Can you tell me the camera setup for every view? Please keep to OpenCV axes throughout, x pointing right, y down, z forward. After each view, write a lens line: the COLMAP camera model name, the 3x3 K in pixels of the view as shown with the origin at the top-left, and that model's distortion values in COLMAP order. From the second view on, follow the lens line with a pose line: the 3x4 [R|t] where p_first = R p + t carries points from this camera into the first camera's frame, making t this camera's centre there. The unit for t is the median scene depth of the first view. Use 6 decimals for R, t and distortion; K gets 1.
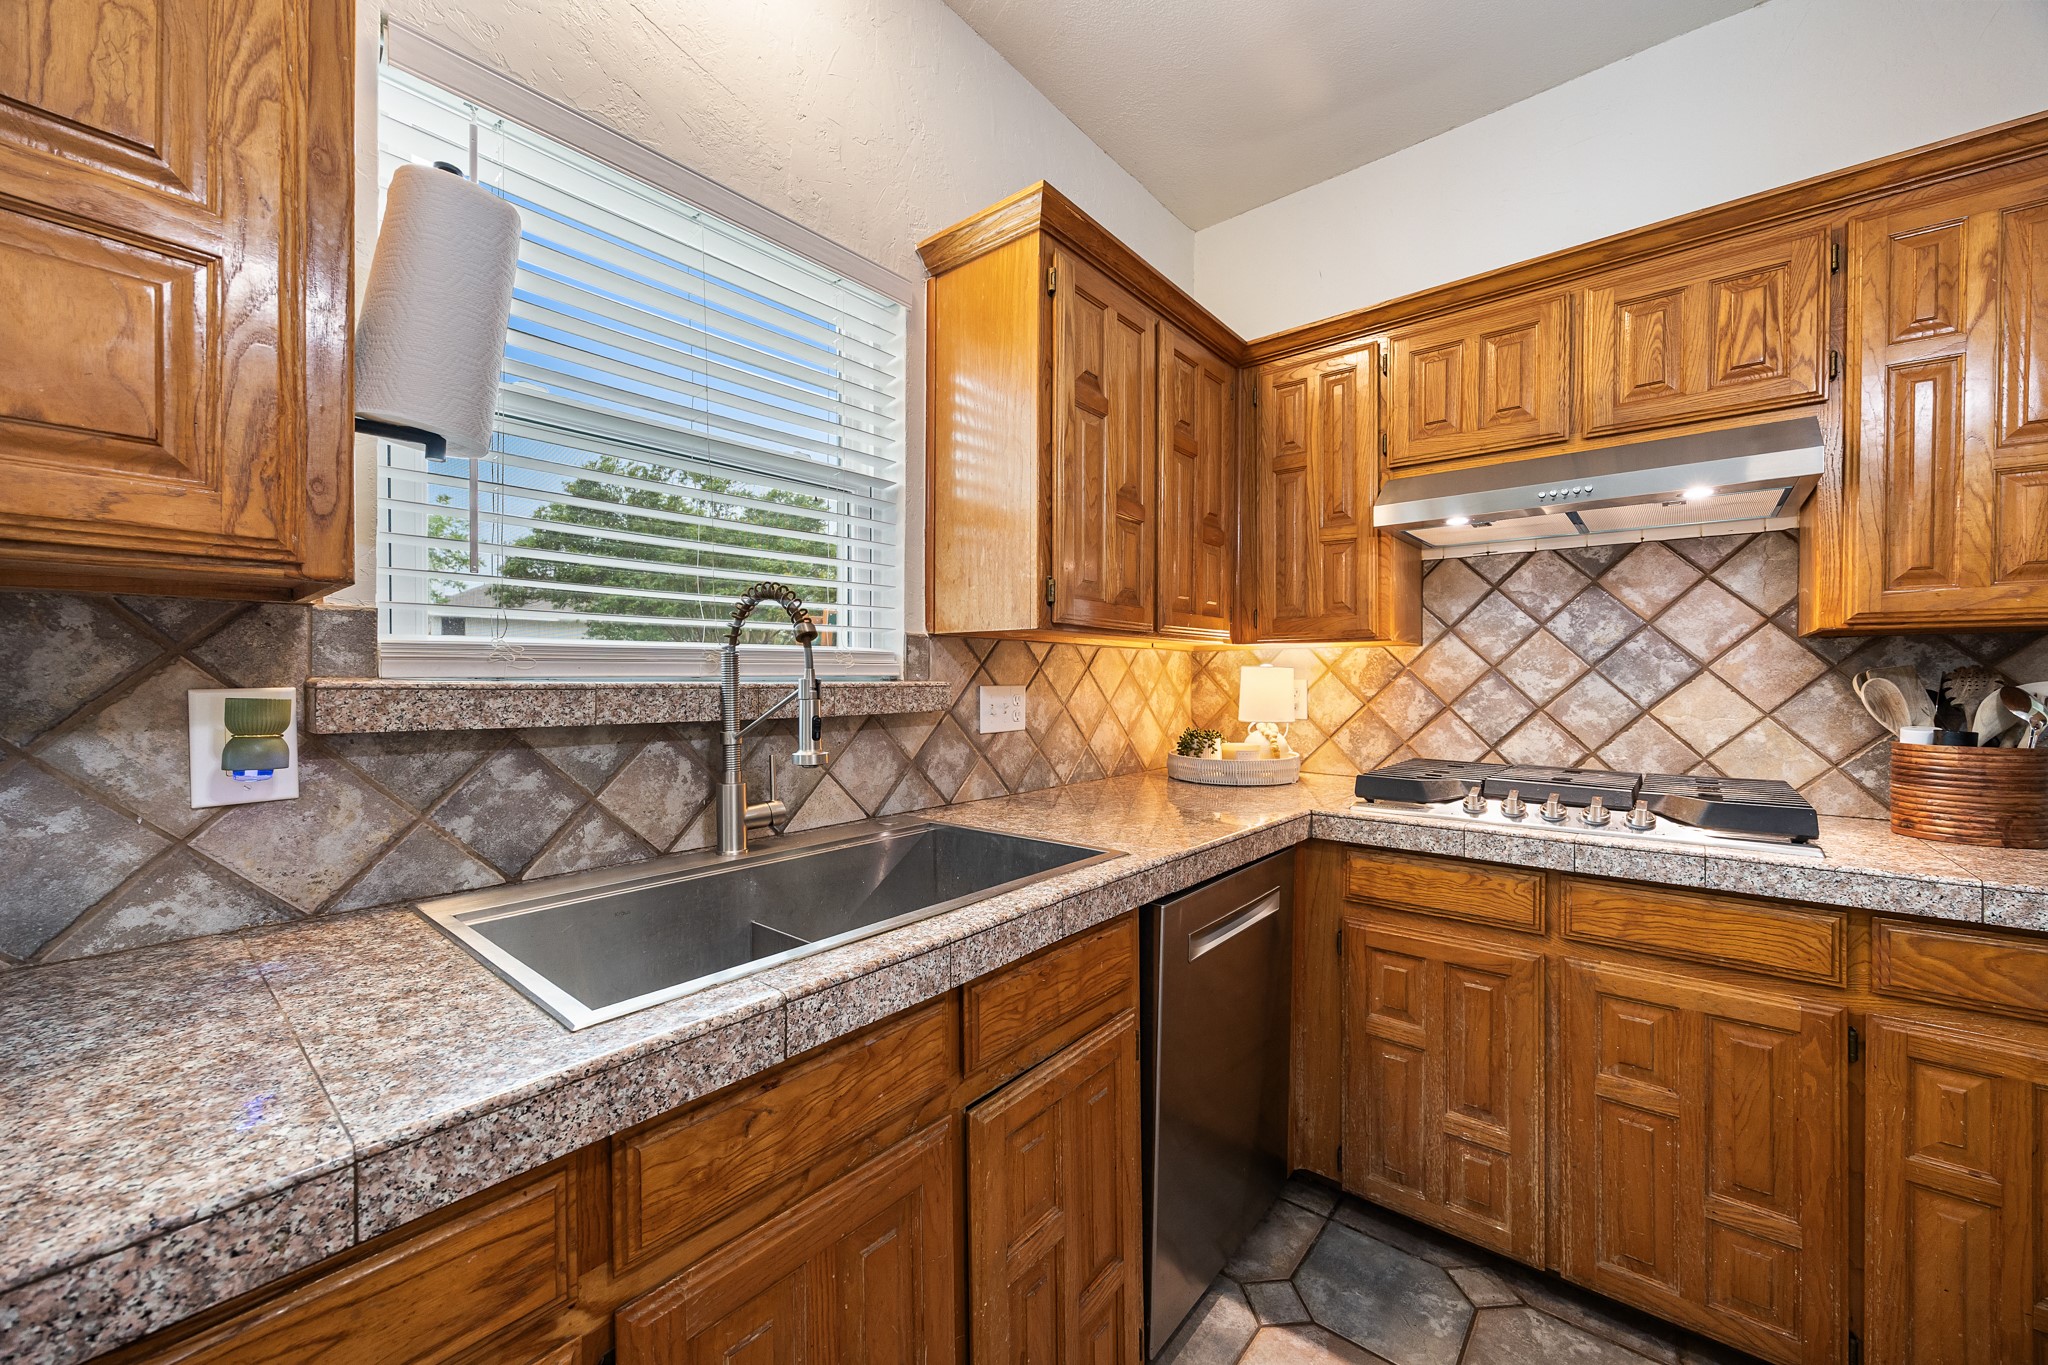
lens RADIAL K [[781.8, 0, 1026.5], [0, 781.8, 685.1], [0, 0, 1]] dist [-0.002375, -0.000429]
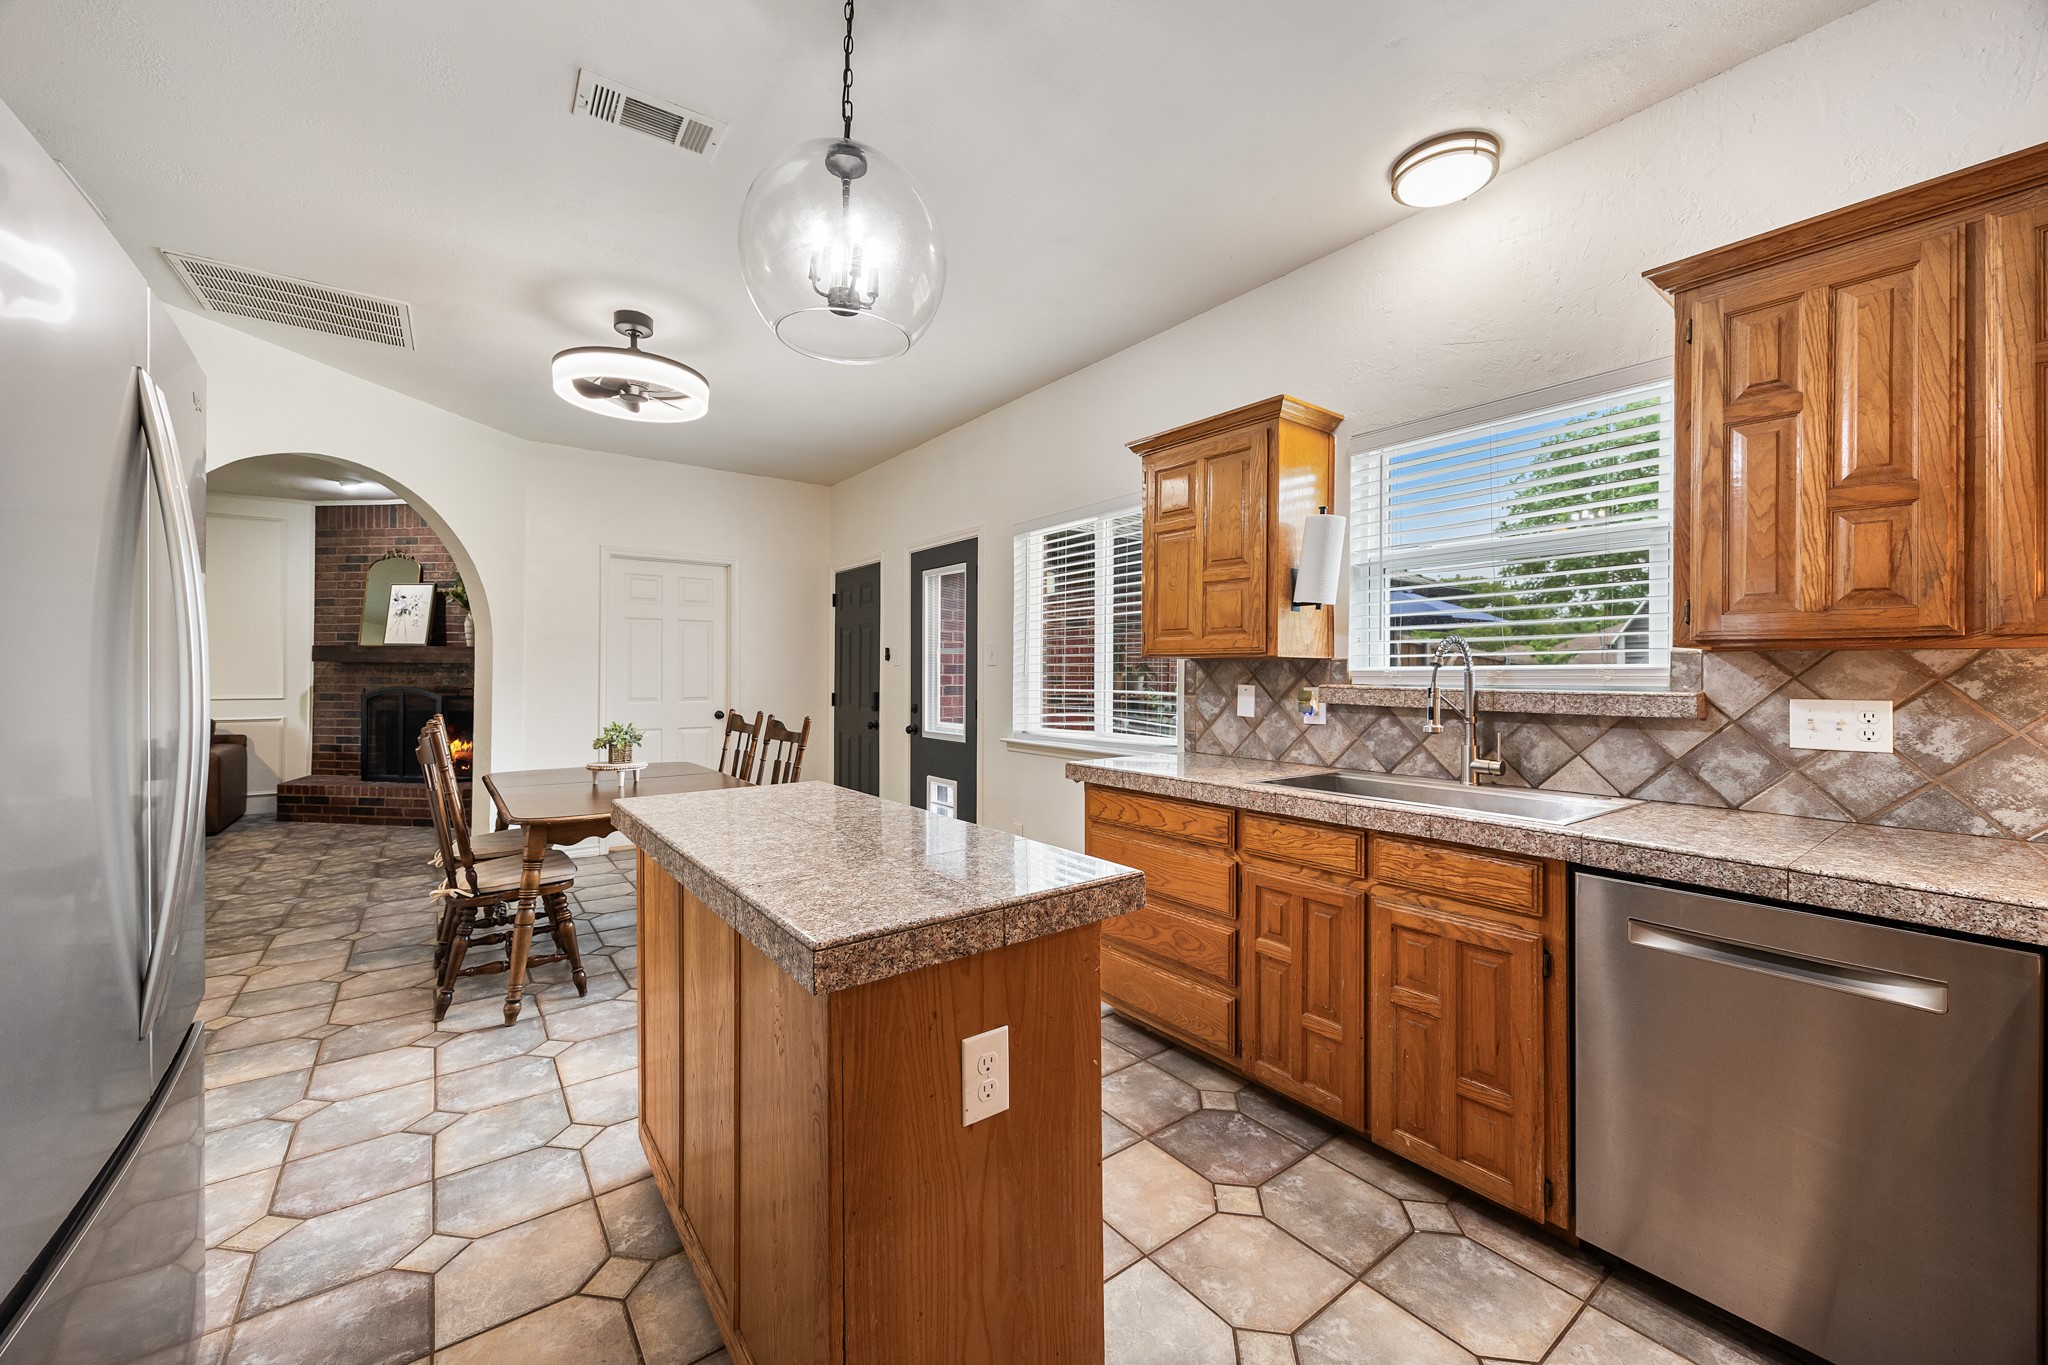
lens RADIAL K [[781.8, 0, 1034.5], [0, 781.8, 673.4], [0, 0, 1]] dist [-0.002375, -0.000429]
pose [[-0.220549, -0.000027, -0.975376, 1.262304], [-0.012602, 0.999917, 0.002822, -0.025057], [0.975294, 0.012914, -0.220531, 0.333184]]
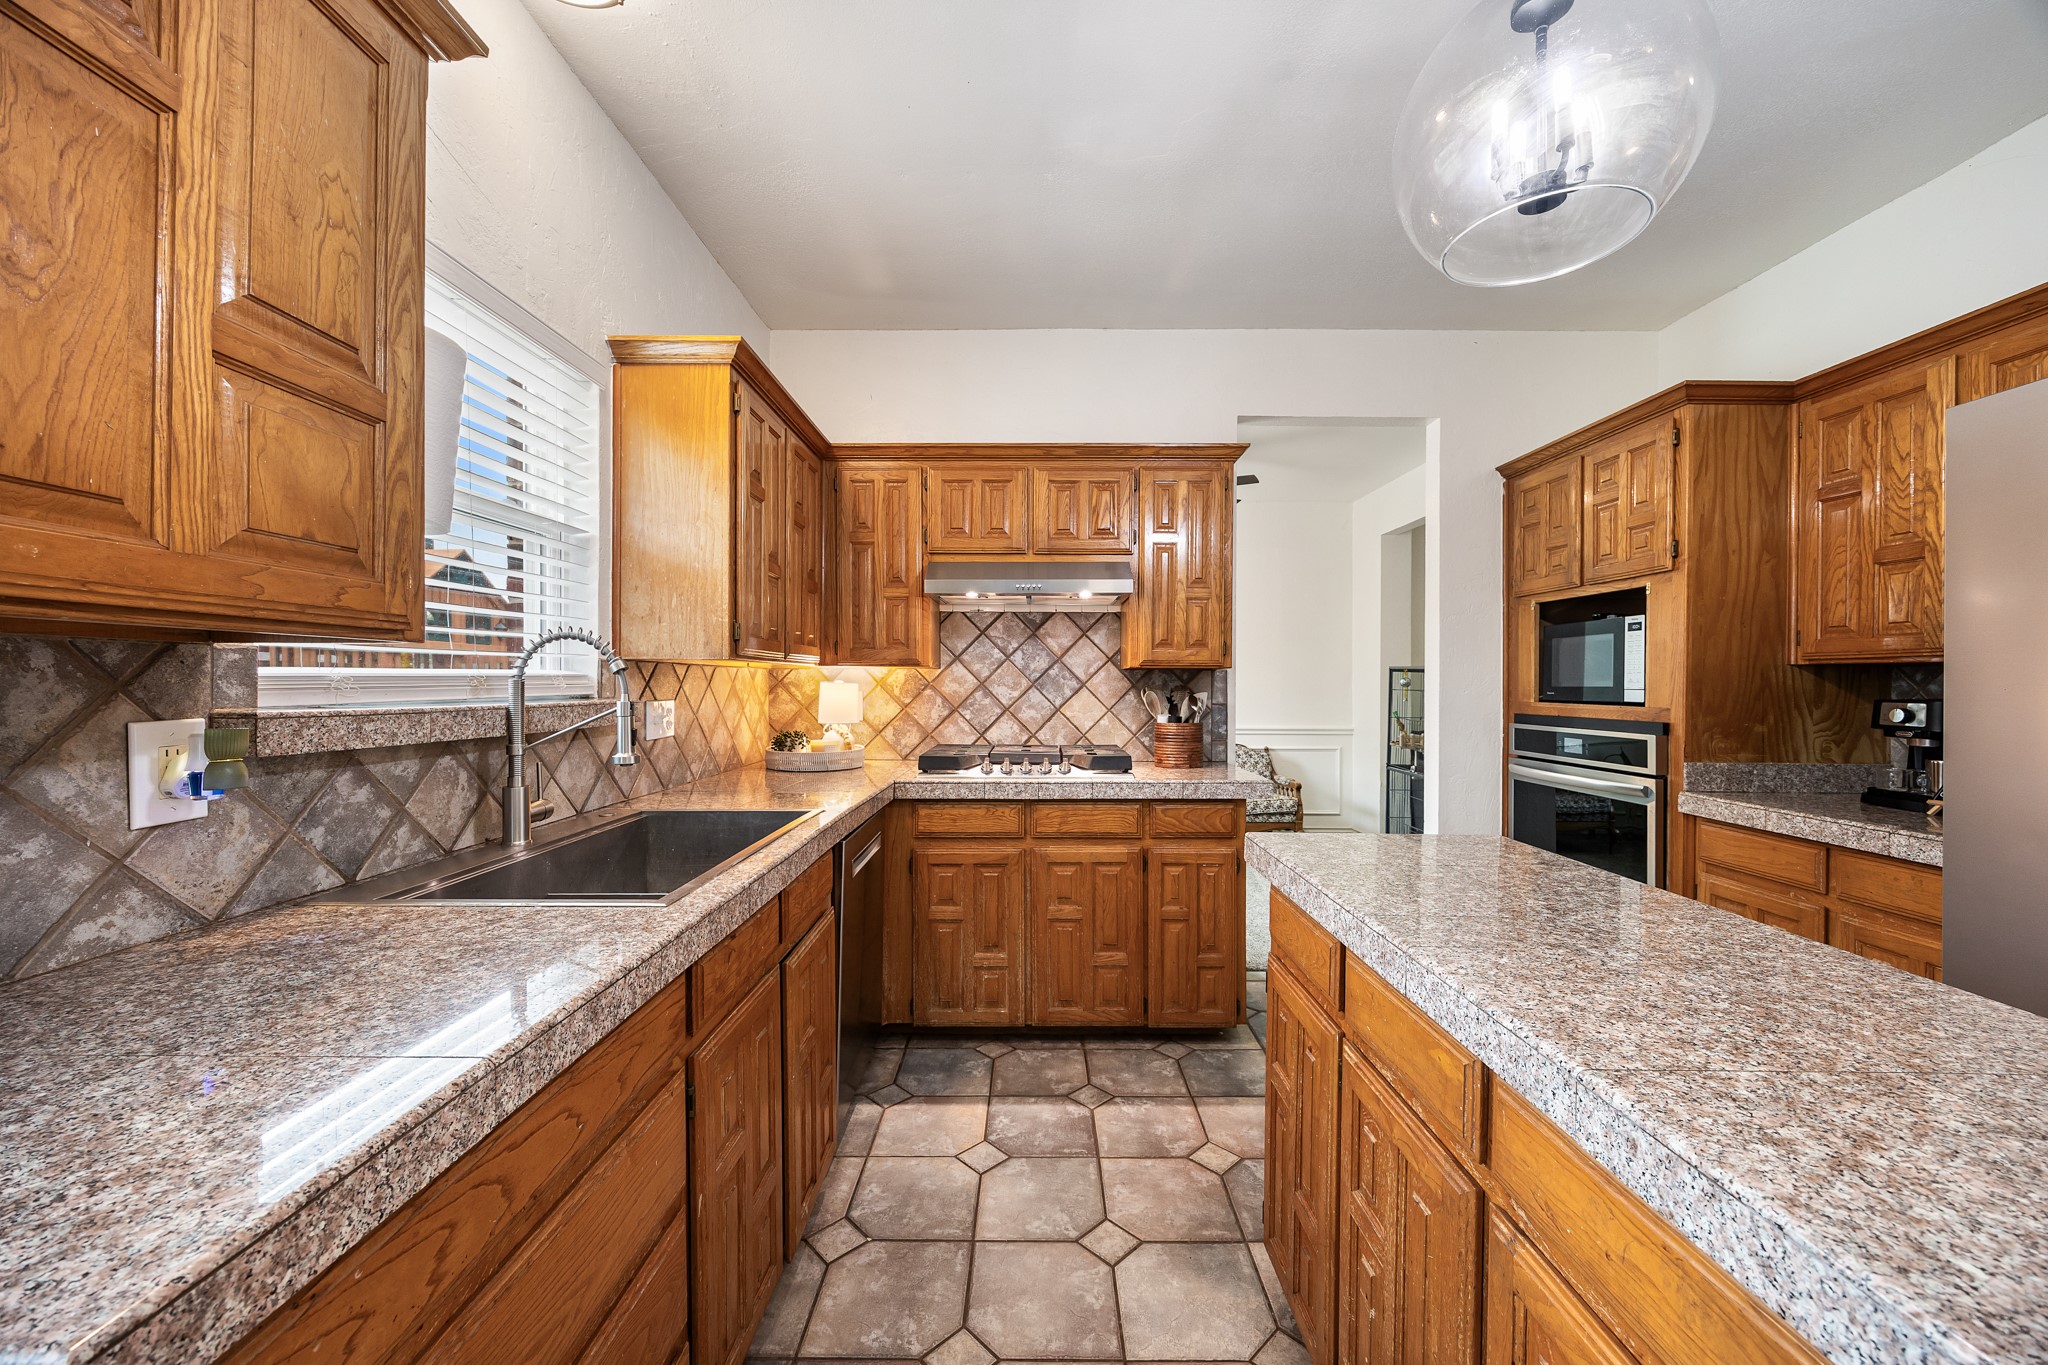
lens RADIAL K [[781.8, 0, 1033.8], [0, 781.8, 687.2], [0, 0, 1]] dist [-0.002375, -0.000429]
pose [[0.769645, -0.003486, 0.638462, -0.424249], [0.003579, 0.999993, 0.001146, -0.022272], [-0.638462, 0.001402, 0.769652, -0.360690]]
